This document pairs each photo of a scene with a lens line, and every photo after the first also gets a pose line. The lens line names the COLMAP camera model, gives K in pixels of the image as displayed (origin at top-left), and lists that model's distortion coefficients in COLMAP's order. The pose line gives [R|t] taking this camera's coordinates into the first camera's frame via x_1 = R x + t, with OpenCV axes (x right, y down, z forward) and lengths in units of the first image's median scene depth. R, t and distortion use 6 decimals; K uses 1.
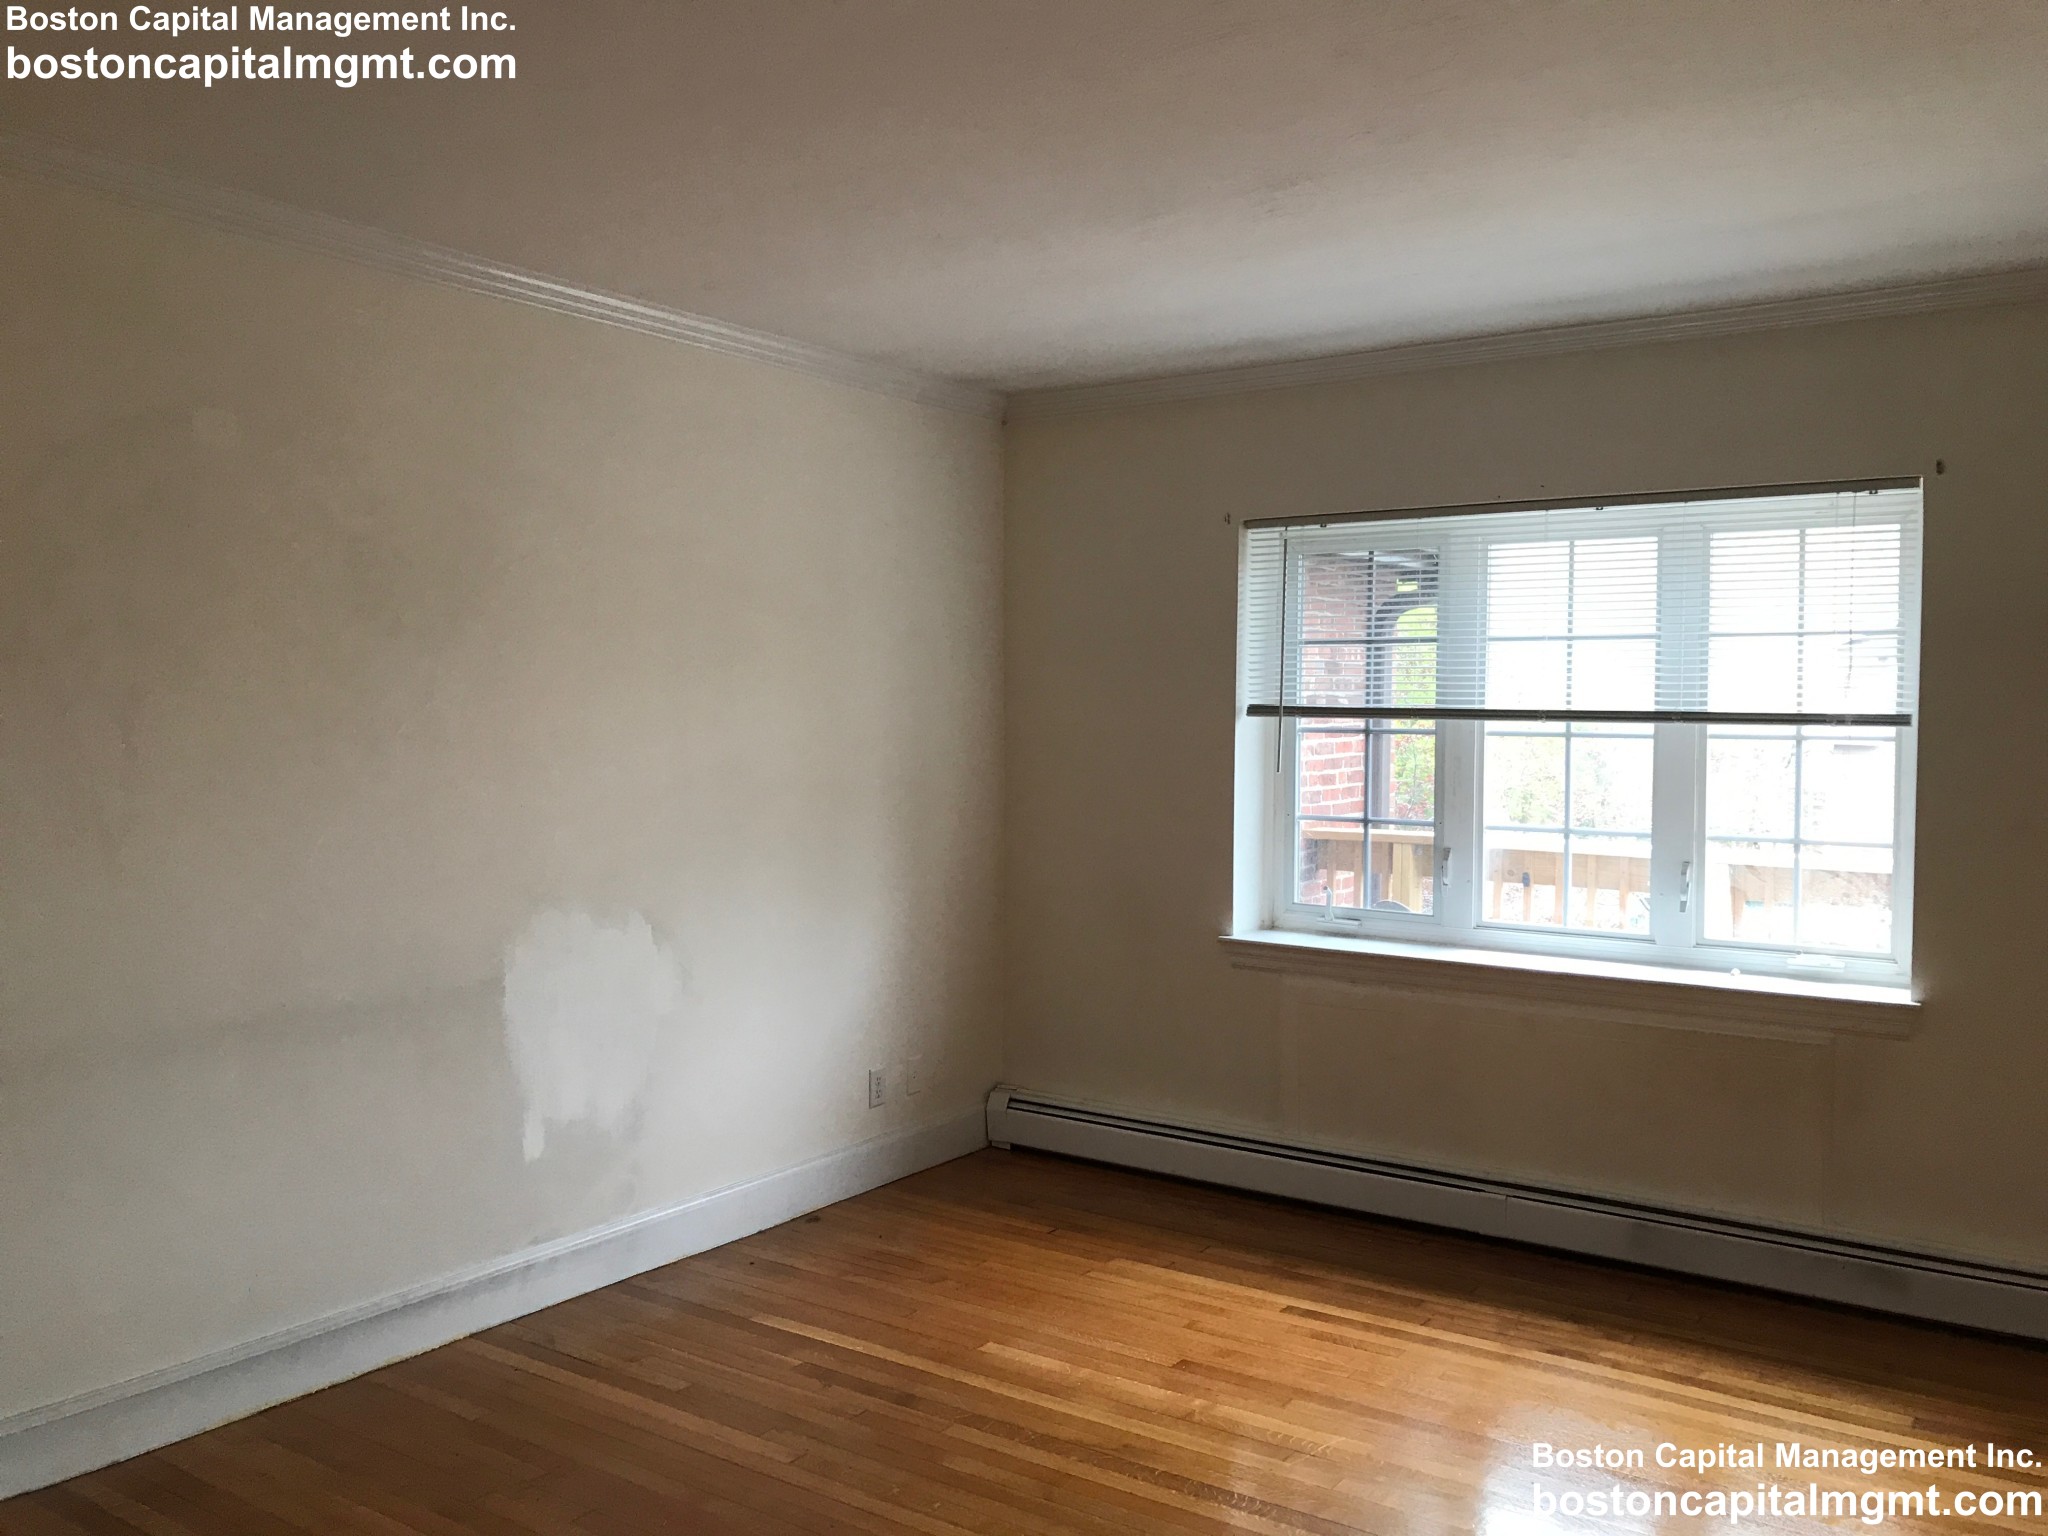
lens RADIAL K [[1661.0, 0, 1028.3], [0, 1661.0, 761.2], [0, 0, 1]] dist [0.025891, 0.004519]
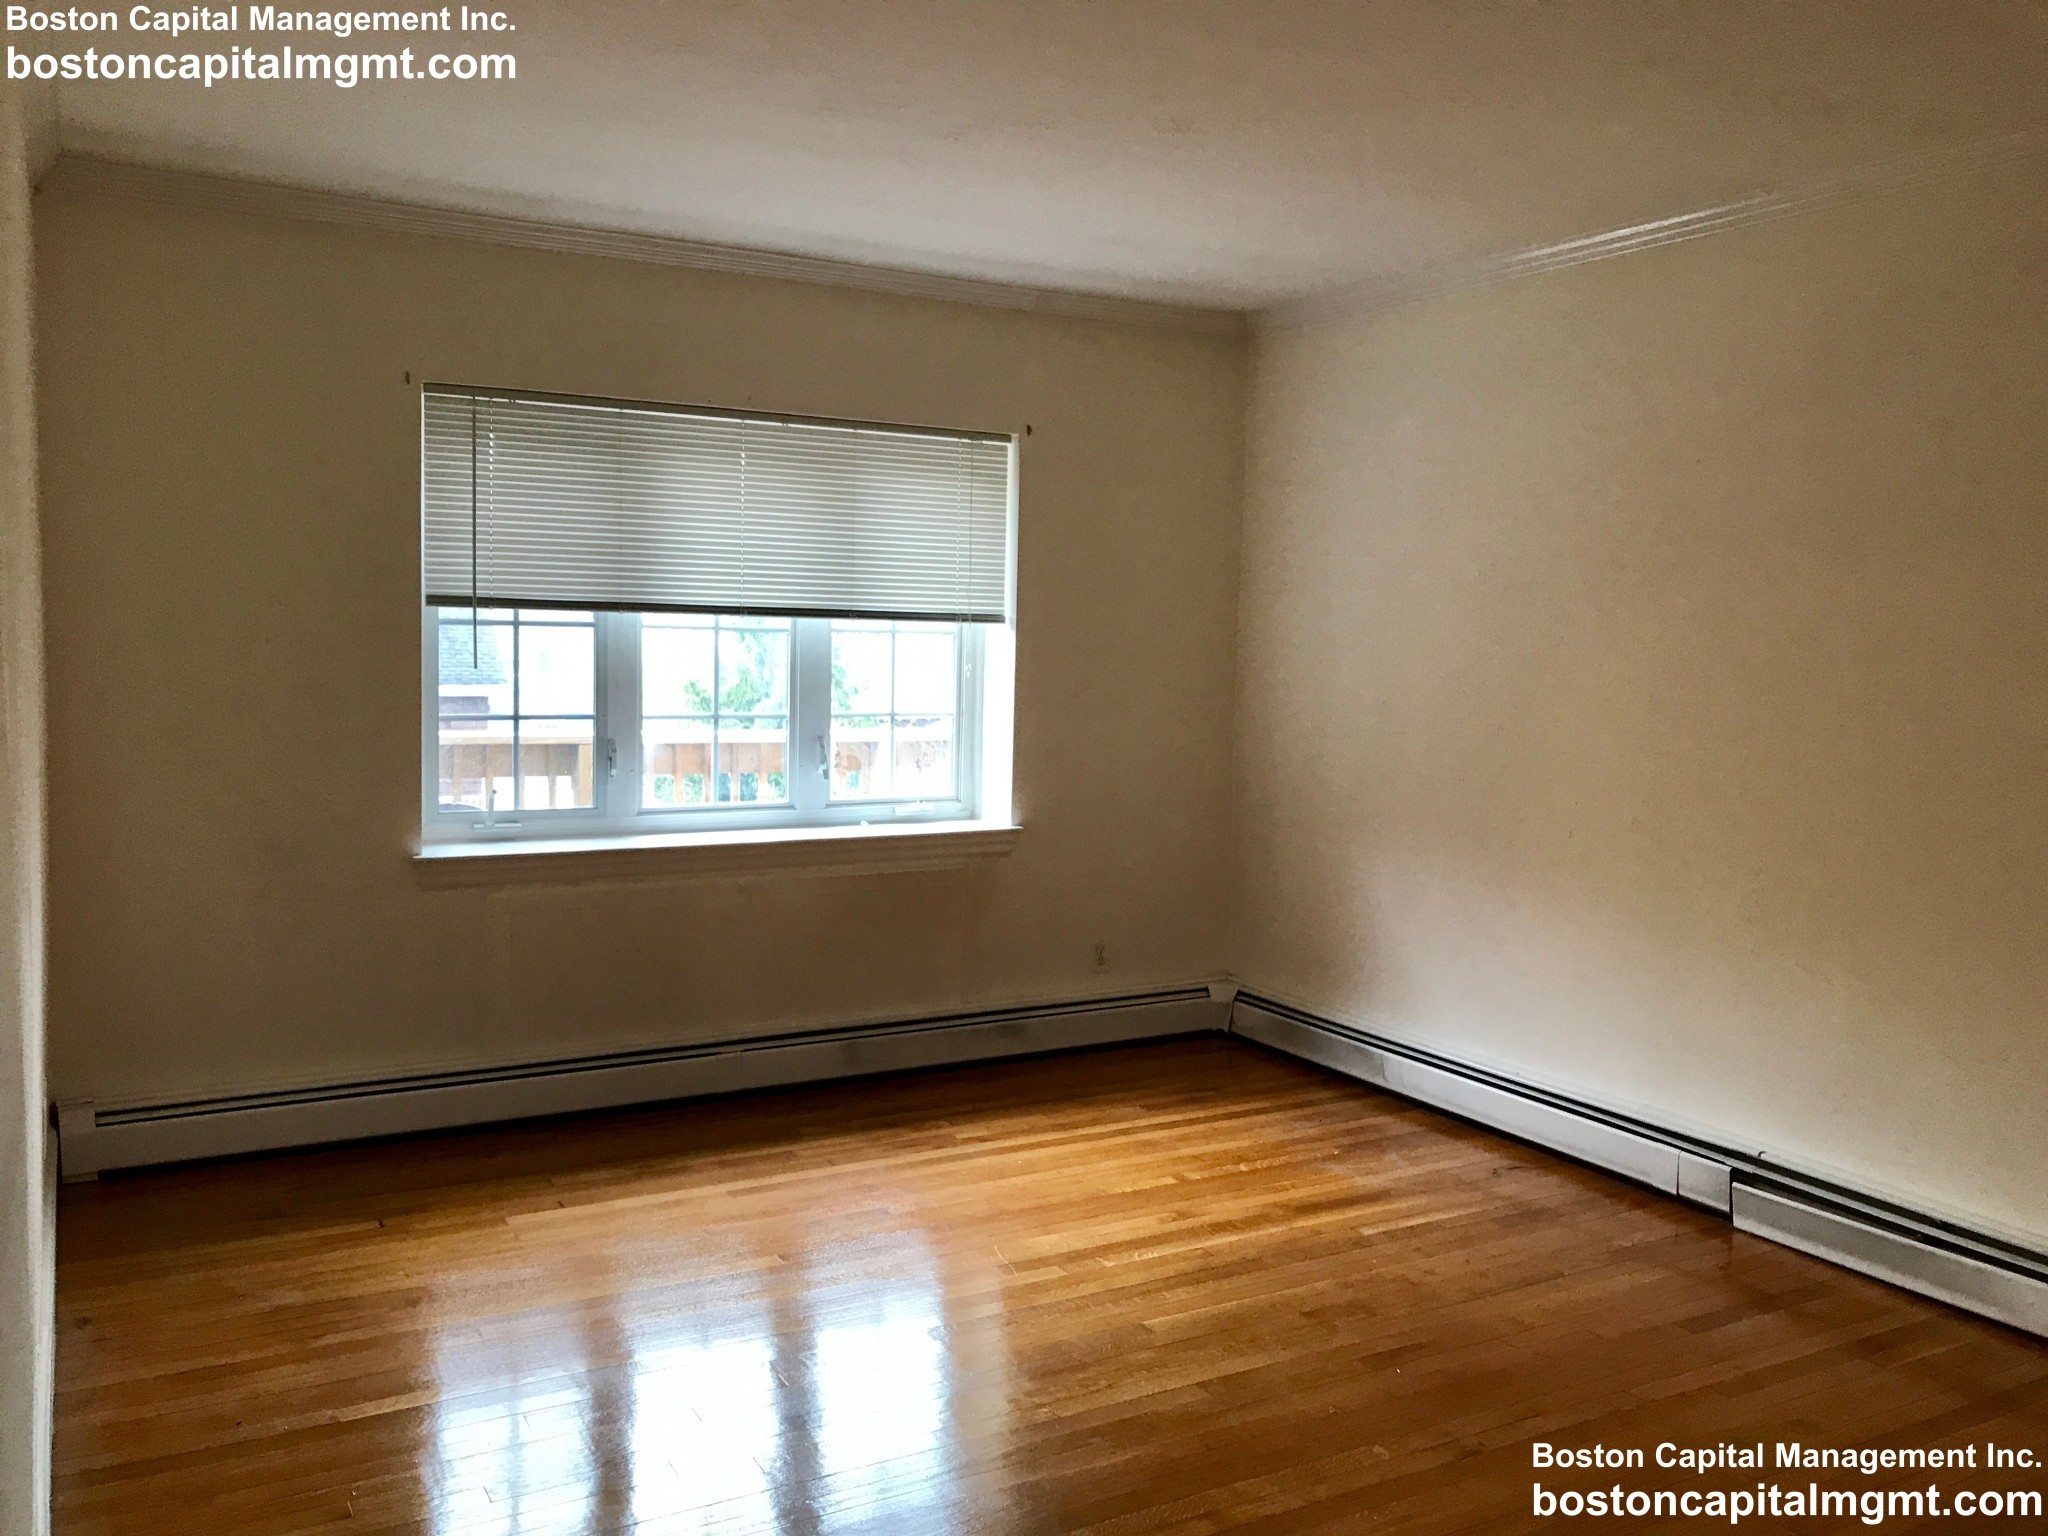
lens RADIAL K [[1684.7, 0, 1034.2], [0, 1684.7, 757.4], [0, 0, 1]] dist [0.014488, 0.001507]
pose [[0.443514, -0.075793, 0.893057, -0.560733], [0.006841, 0.996675, 0.081190, -0.018994], [-0.896241, -0.029900, 0.442558, 0.319370]]
